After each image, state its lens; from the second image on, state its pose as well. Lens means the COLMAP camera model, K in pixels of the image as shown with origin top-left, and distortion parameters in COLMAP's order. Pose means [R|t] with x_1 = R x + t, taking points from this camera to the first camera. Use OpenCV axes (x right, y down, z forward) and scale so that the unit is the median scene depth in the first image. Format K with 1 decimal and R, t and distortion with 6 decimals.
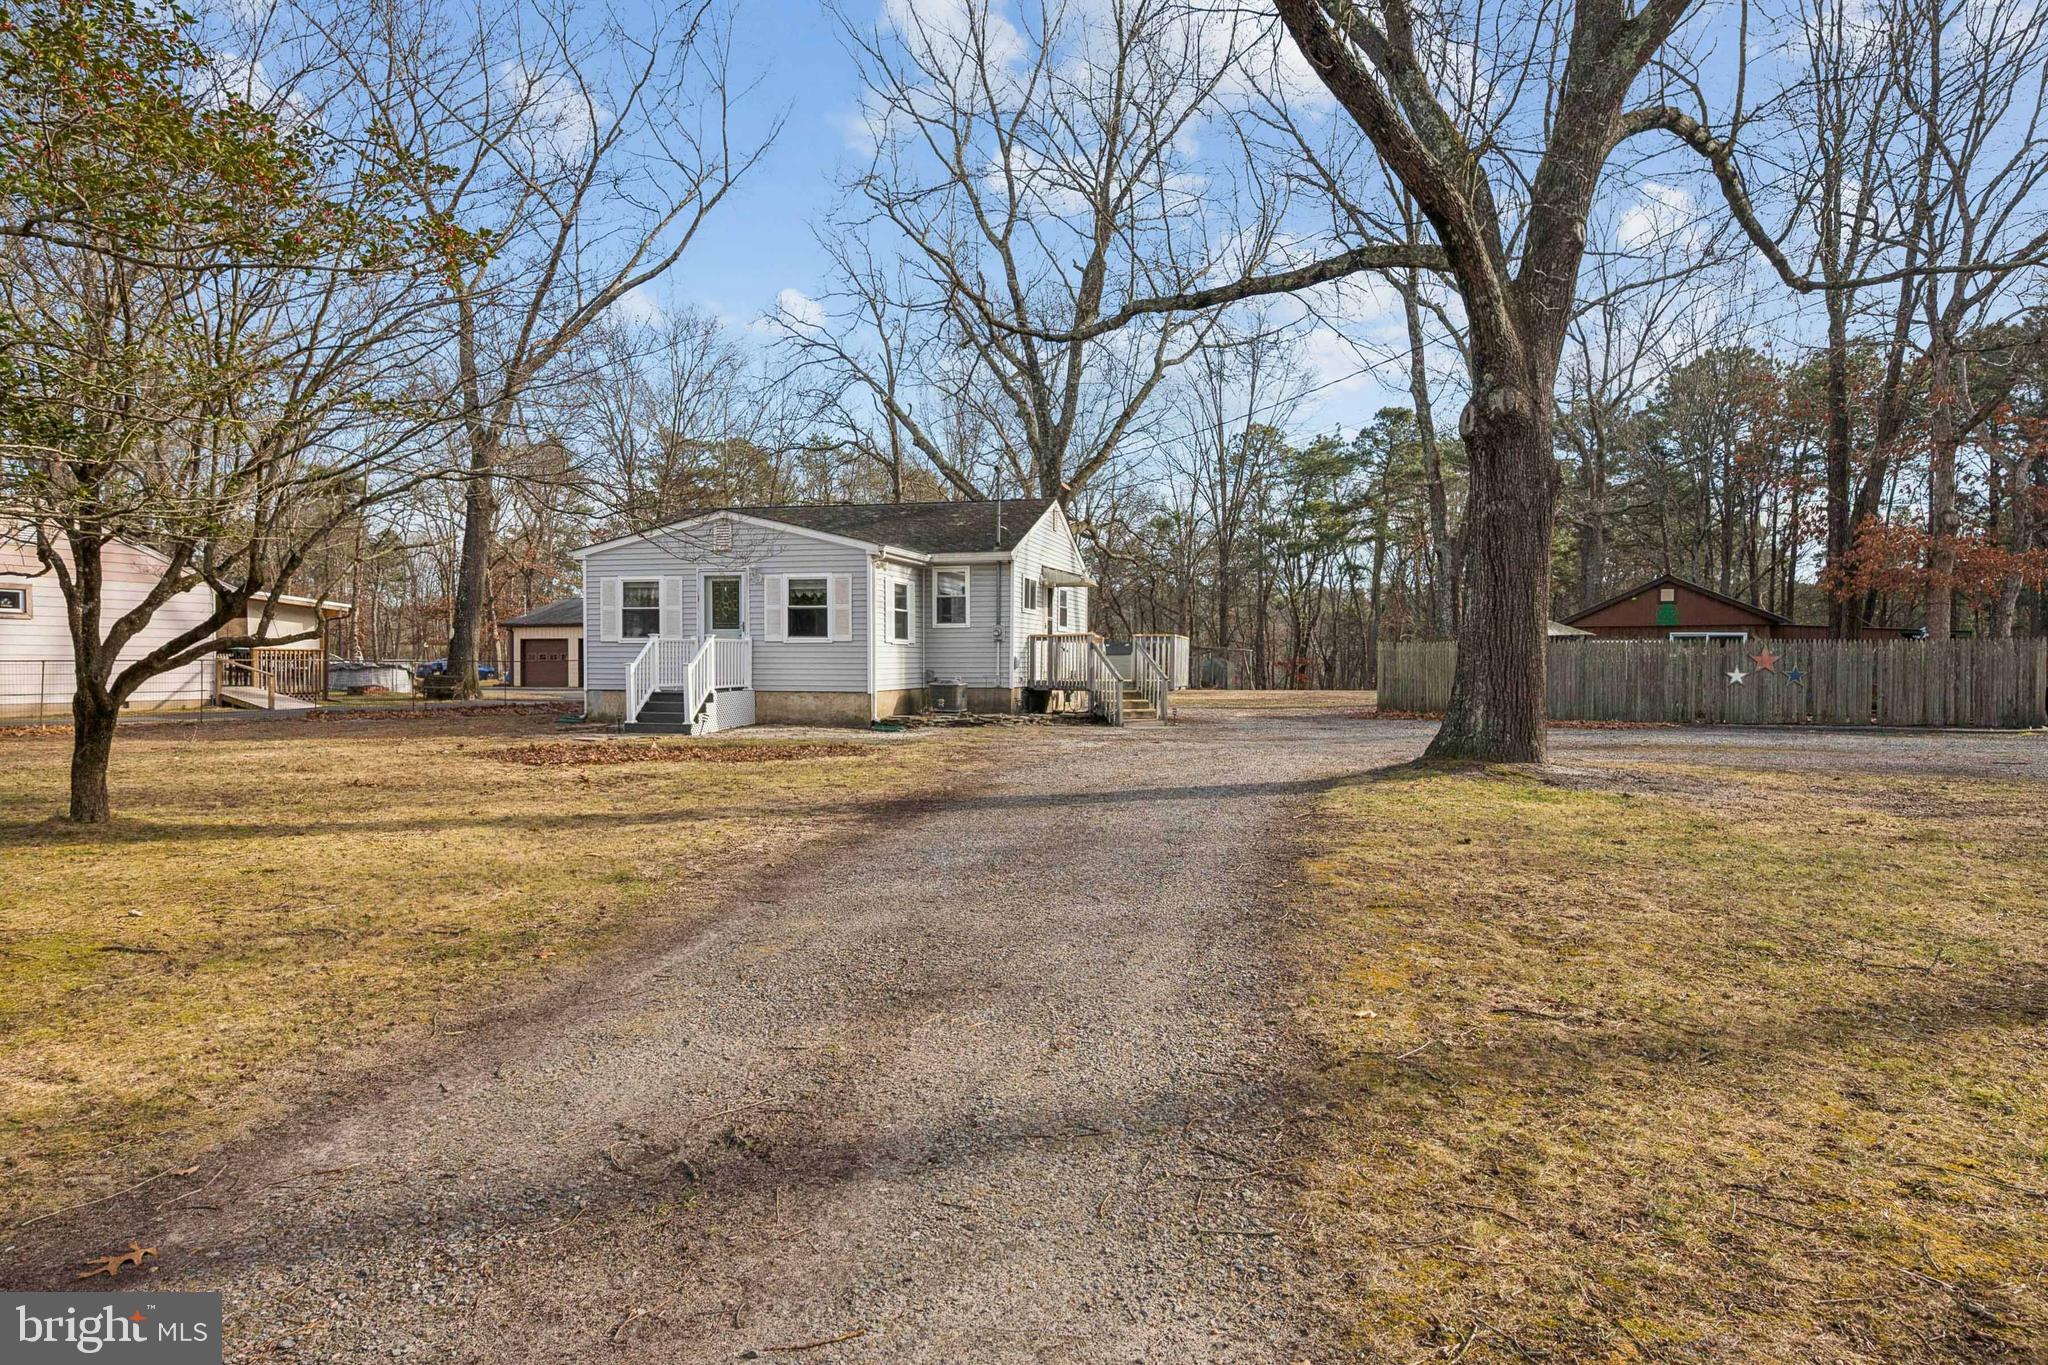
lens RADIAL K [[1182.9, 0, 1020.2], [0, 1182.9, 679.8], [0, 0, 1]] dist [0.004941, 0.000317]
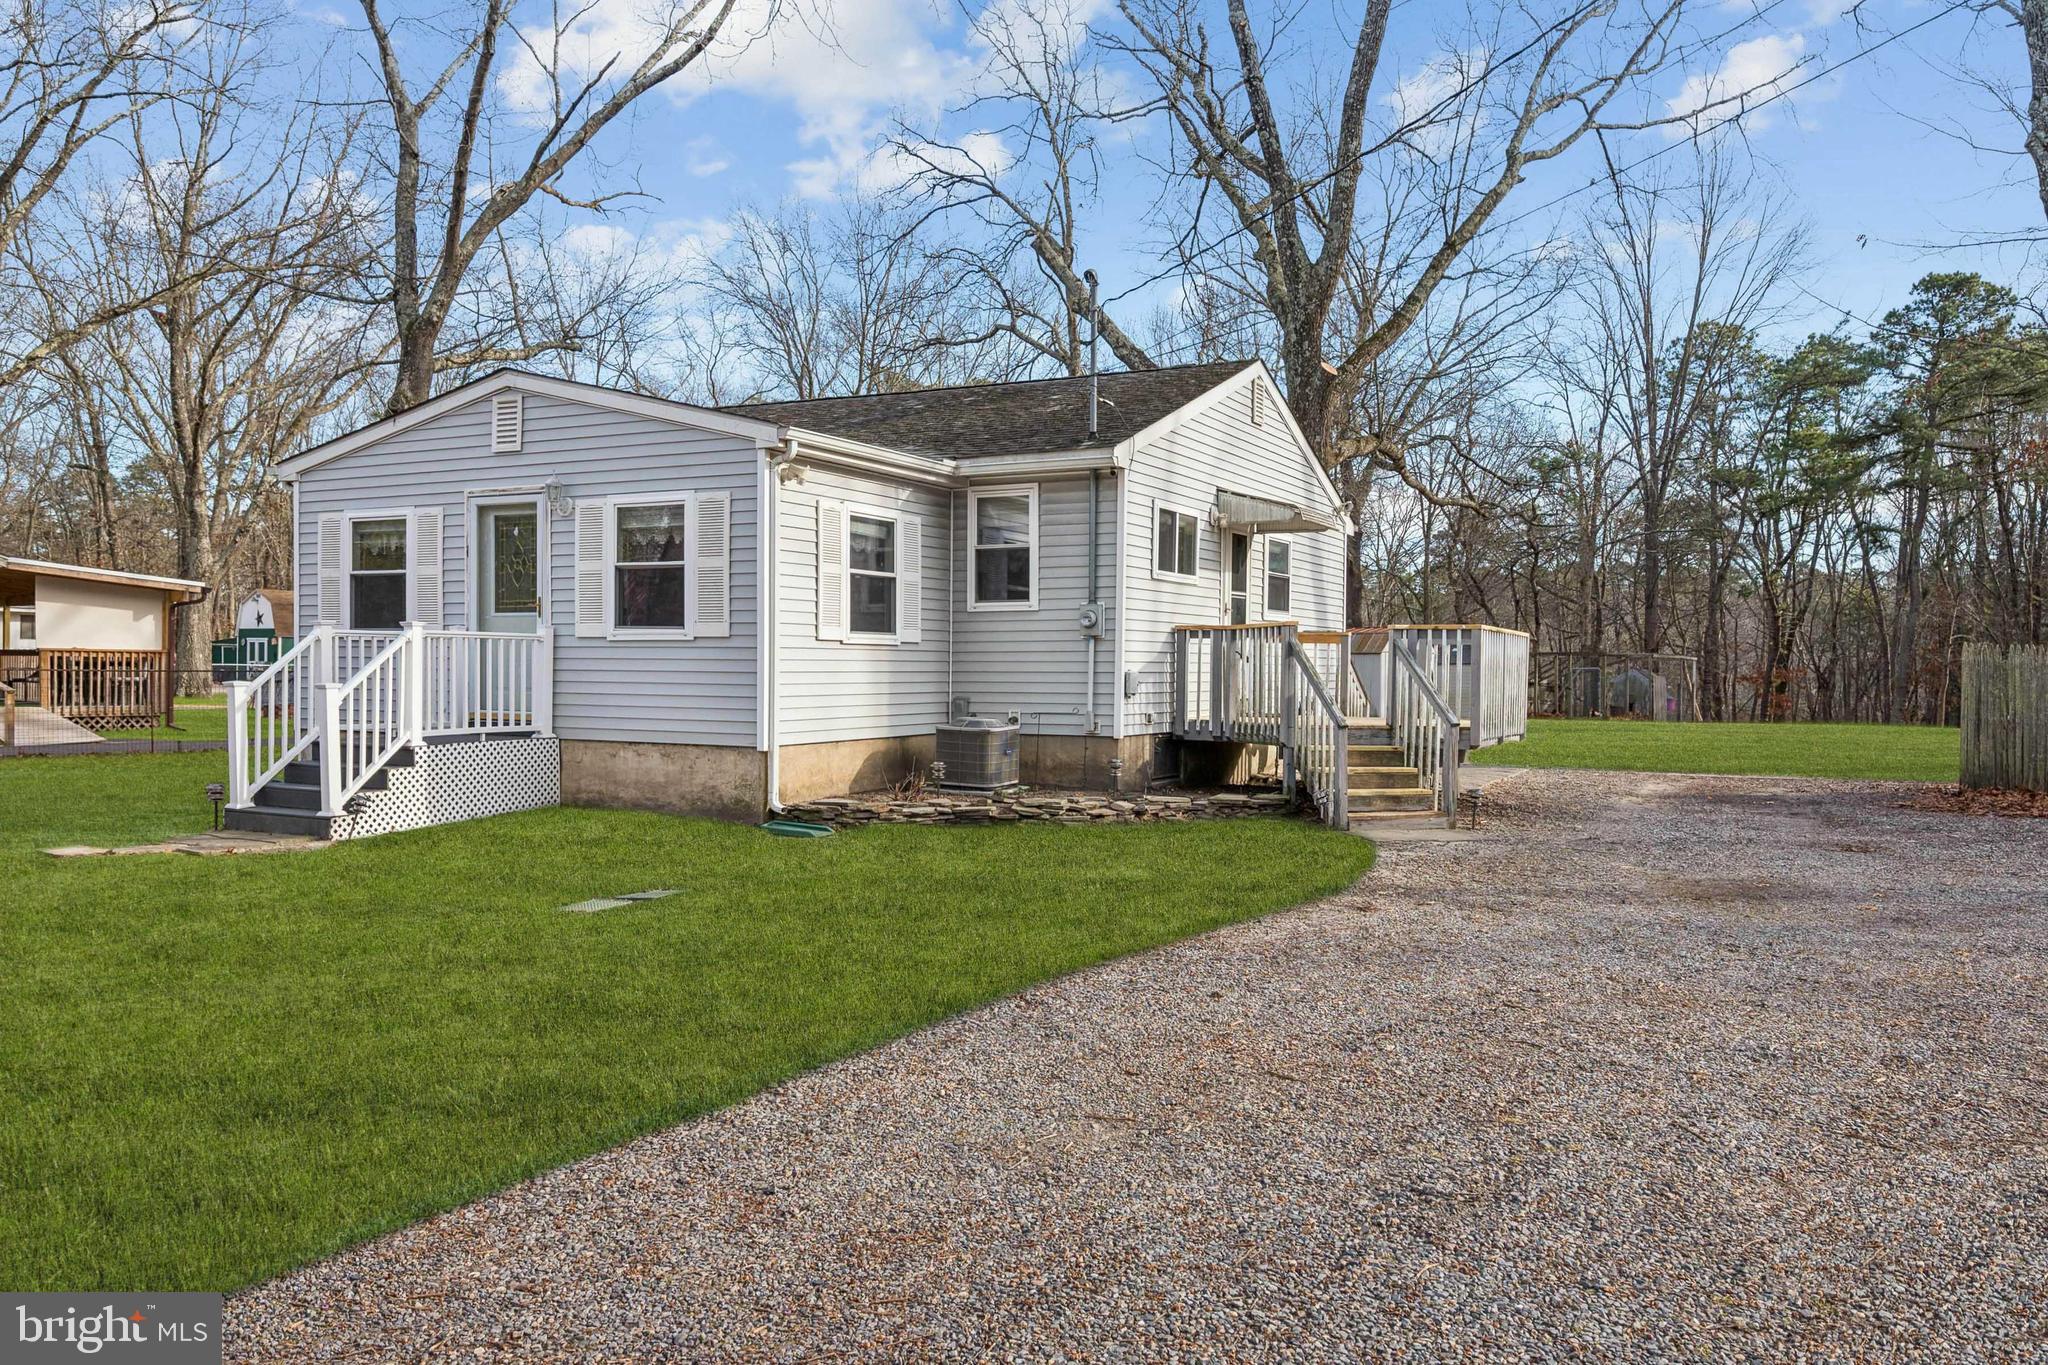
lens RADIAL K [[1499.5, 0, 1021.9], [0, 1499.5, 671.3], [0, 0, 1]] dist [0.025295, 0.004975]
pose [[0.973276, 0.006900, -0.229534, 0.077935], [-0.010265, 0.999857, -0.013468, -0.009271], [0.229408, 0.015464, 0.973208, 0.339224]]
